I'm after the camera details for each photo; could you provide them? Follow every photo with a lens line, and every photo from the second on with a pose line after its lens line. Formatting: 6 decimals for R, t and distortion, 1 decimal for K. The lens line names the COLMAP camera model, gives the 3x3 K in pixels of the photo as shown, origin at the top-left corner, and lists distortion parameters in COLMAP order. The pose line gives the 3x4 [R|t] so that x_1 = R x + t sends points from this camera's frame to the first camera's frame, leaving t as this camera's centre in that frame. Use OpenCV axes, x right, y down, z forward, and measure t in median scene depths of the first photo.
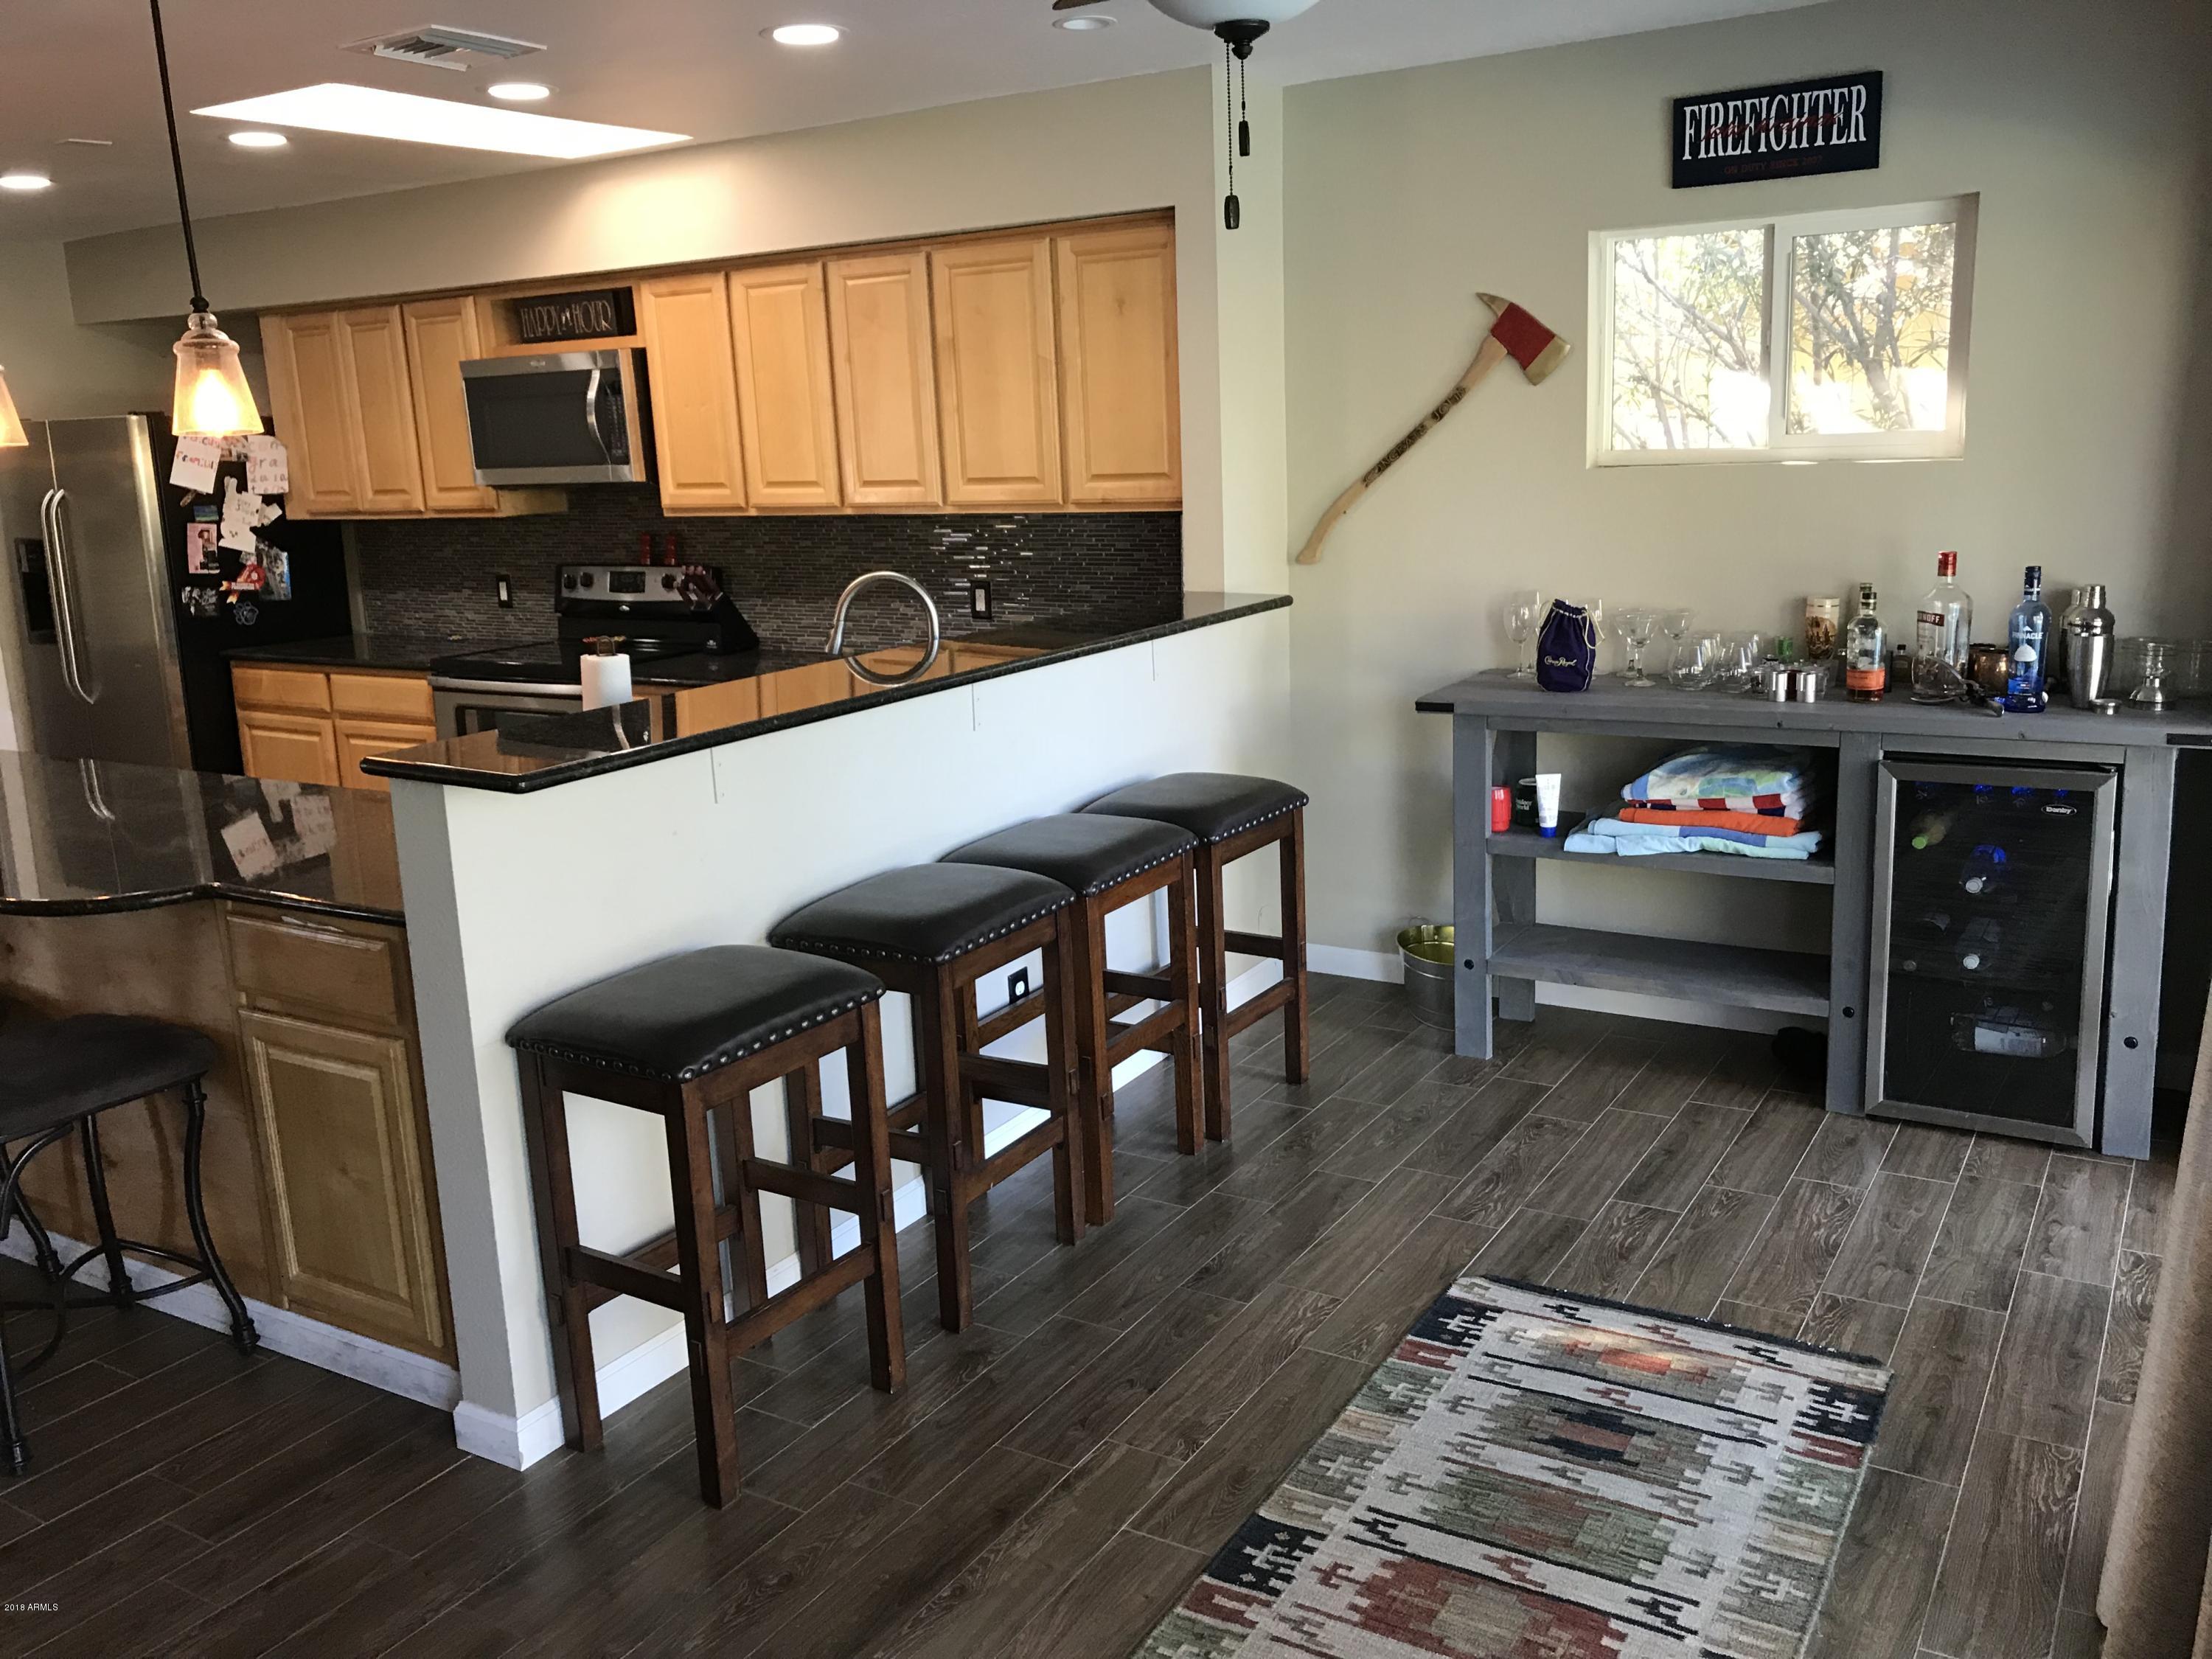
lens RADIAL K [[1819.5, 0, 1103.2], [0, 1819.5, 818.4], [0, 0, 1]] dist [0.034686, -0.048646]
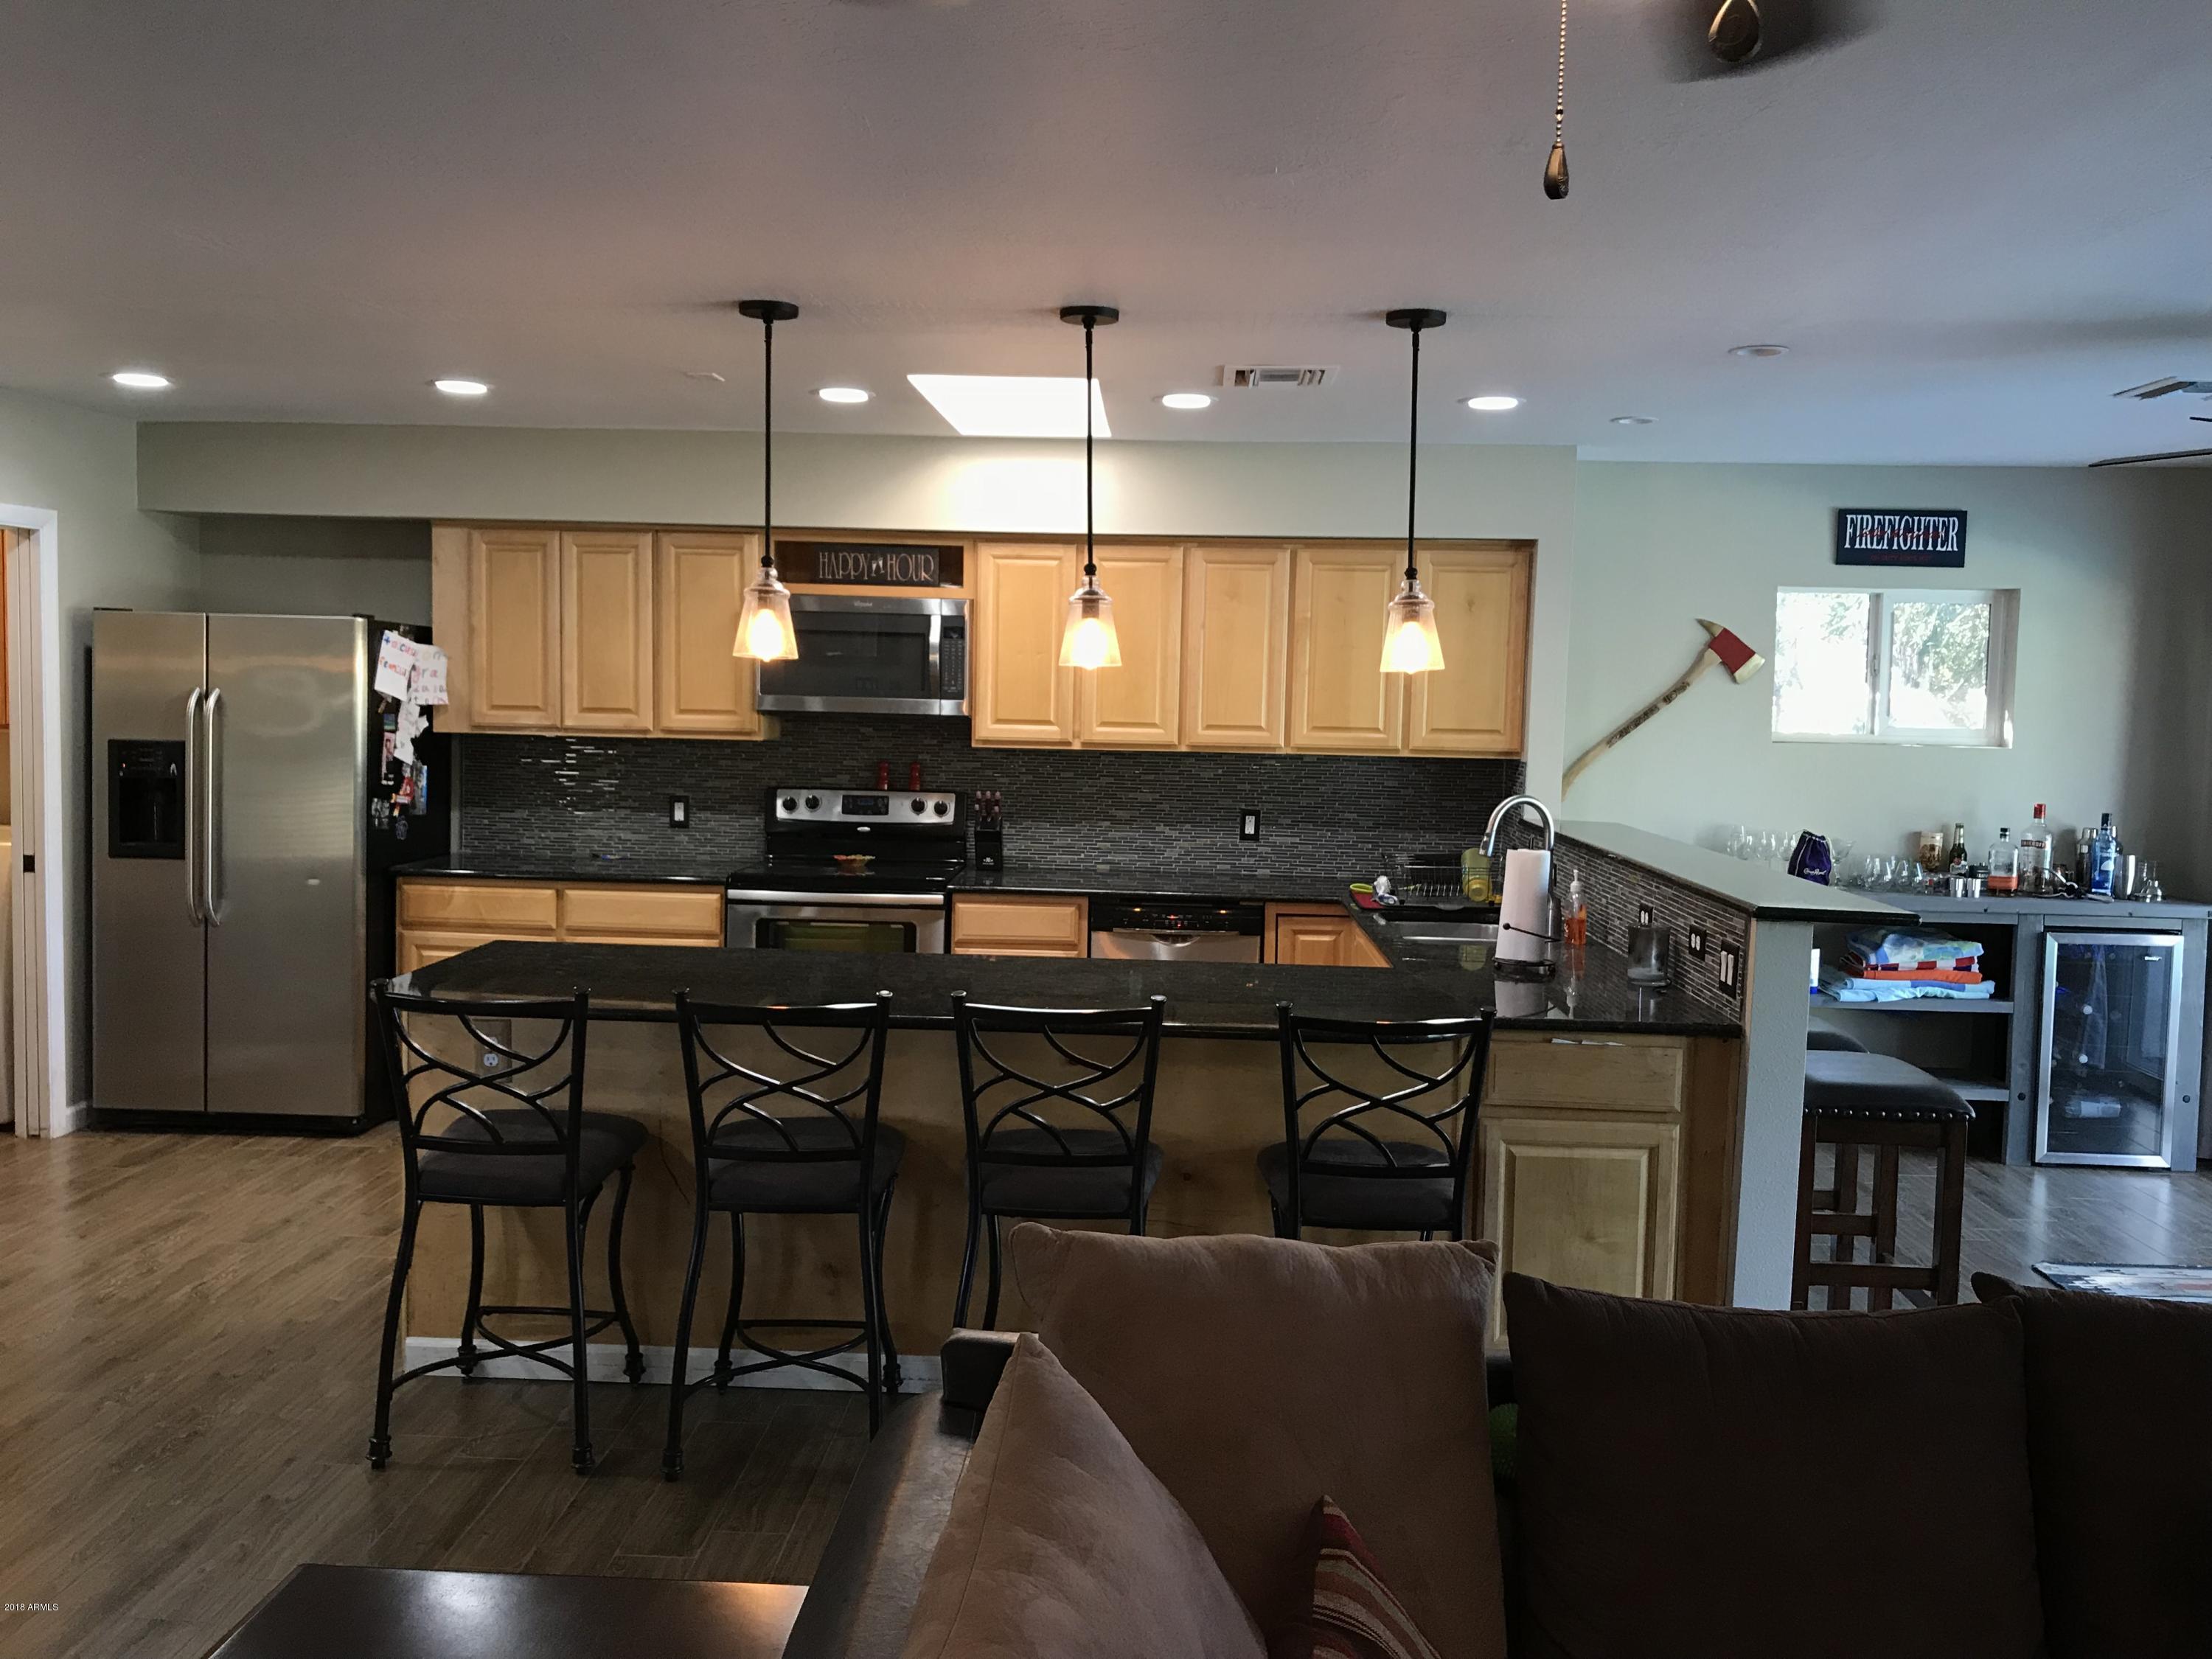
lens RADIAL K [[1819.5, 0, 1112.8], [0, 1819.5, 817.6], [0, 0, 1]] dist [0.034686, -0.048646]
pose [[0.870216, 0.024440, 0.492064, -0.762135], [0.046804, 0.990150, -0.131954, 0.030180], [-0.490442, 0.137859, 0.860501, 0.008599]]
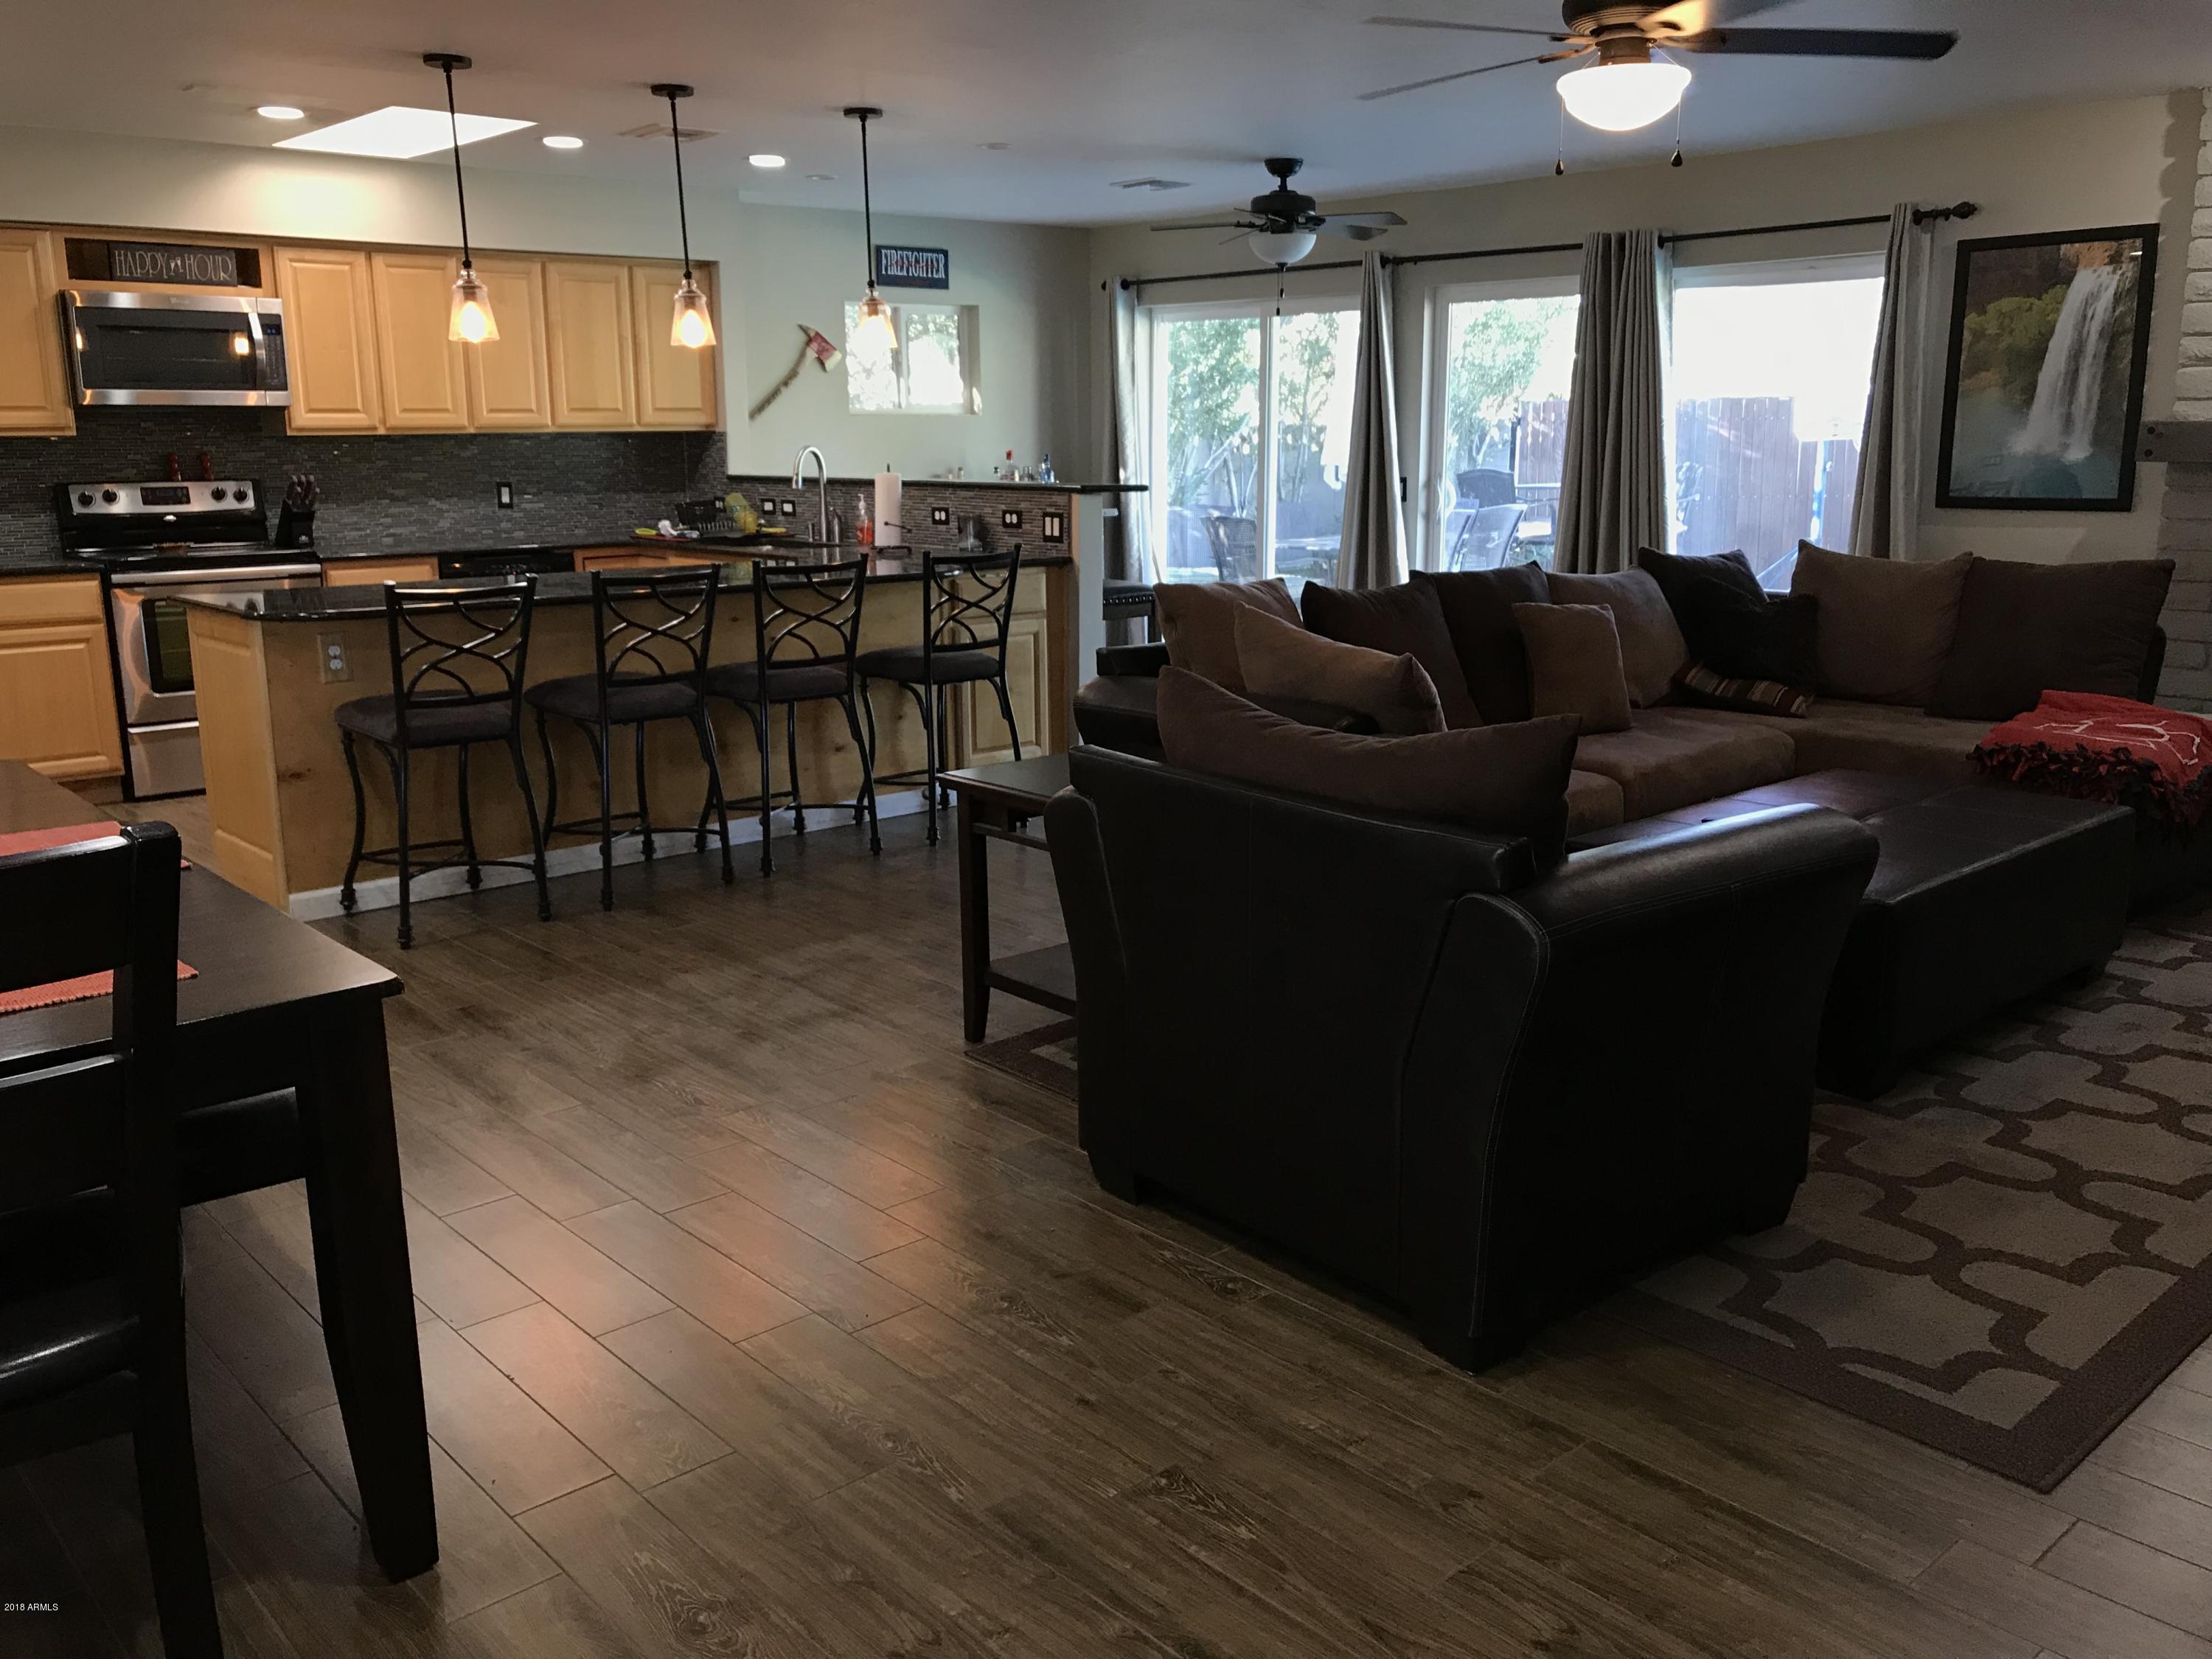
lens RADIAL K [[1819.5, 0, 1109.7], [0, 1819.5, 822.8], [0, 0, 1]] dist [0.034686, -0.048646]
pose [[0.286411, -0.167659, 0.943324, -1.402445], [0.200370, 0.973281, 0.112147, 0.071241], [-0.936921, 0.156894, 0.312352, 0.128164]]
